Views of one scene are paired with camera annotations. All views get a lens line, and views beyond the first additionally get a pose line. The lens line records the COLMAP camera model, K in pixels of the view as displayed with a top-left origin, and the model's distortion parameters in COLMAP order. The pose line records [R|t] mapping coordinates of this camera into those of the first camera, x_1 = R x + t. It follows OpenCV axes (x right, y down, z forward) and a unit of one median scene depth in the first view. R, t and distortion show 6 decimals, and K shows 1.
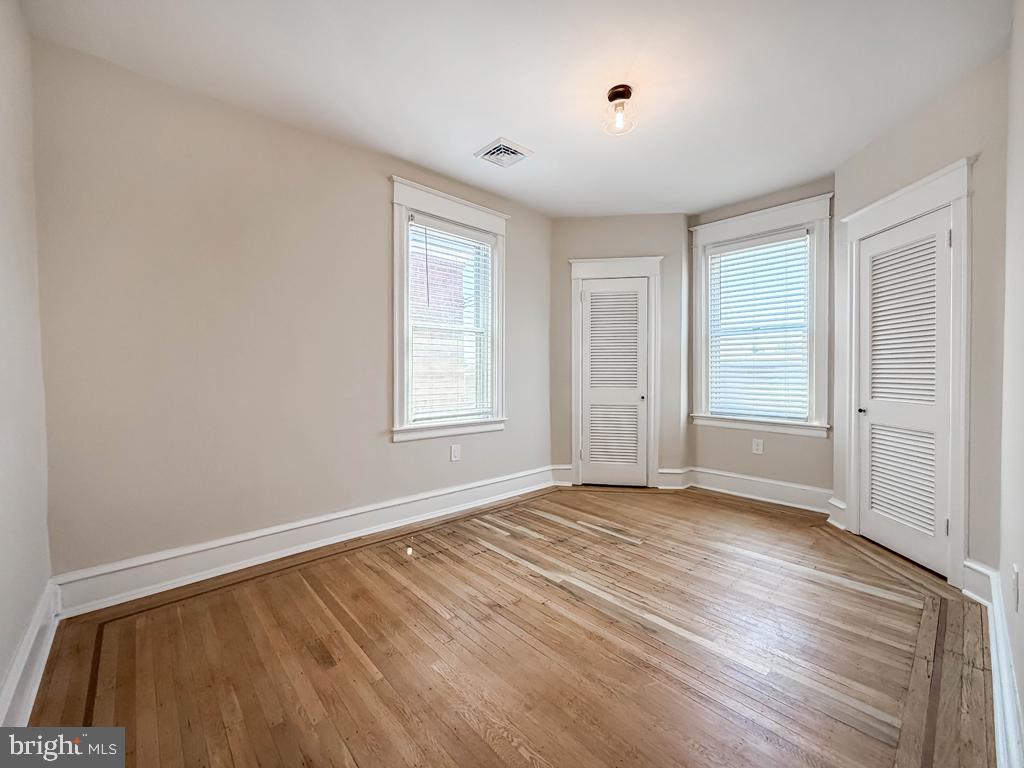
lens RADIAL K [[421.1, 0, 517.2], [0, 421.1, 379.5], [0, 0, 1]] dist [0.001149, 0.000132]
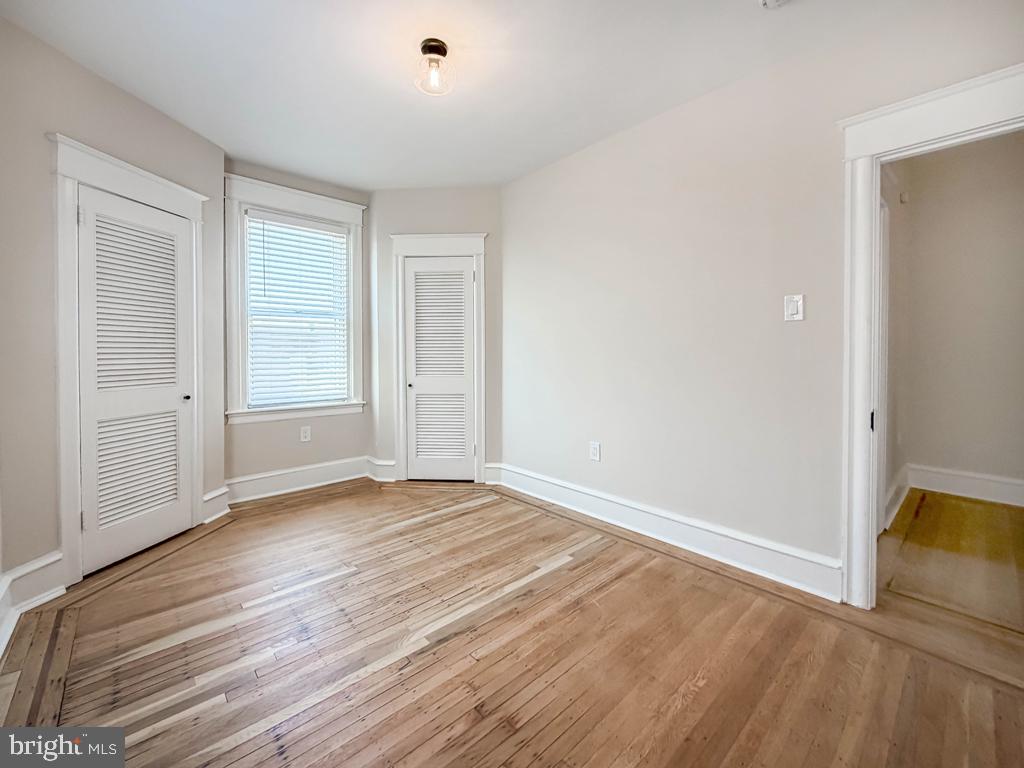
lens RADIAL K [[422.3, 0, 516.0], [0, 422.3, 355.7], [0, 0, 1]] dist [0.000565, -0.000042]
pose [[0.002950, -0.010214, 0.999943, -0.497833], [0.020334, 0.999742, 0.010152, -0.026105], [-0.999789, 0.020303, 0.003157, 0.639012]]
